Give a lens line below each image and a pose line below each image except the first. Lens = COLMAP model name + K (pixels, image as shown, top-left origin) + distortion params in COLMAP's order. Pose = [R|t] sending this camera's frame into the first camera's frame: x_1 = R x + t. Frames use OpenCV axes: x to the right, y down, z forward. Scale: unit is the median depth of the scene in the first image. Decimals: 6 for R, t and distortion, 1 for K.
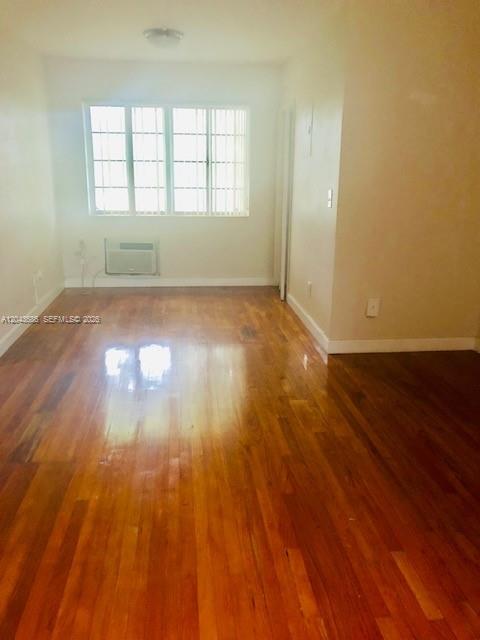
lens RADIAL K [[511.5, 0, 235.4], [0, 511.5, 319.3], [0, 0, 1]] dist [0.035137, -0.005885]
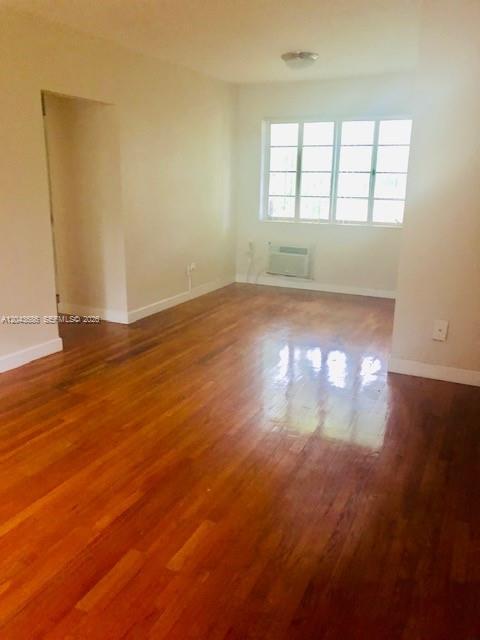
lens RADIAL K [[511.5, 0, 235.4], [0, 511.5, 319.3], [0, 0, 1]] dist [0.035137, -0.005885]
pose [[0.849306, 0.143515, -0.508018, 0.273305], [-0.153810, 0.987857, 0.021930, -0.003606], [0.504997, 0.059513, 0.861067, 0.016142]]
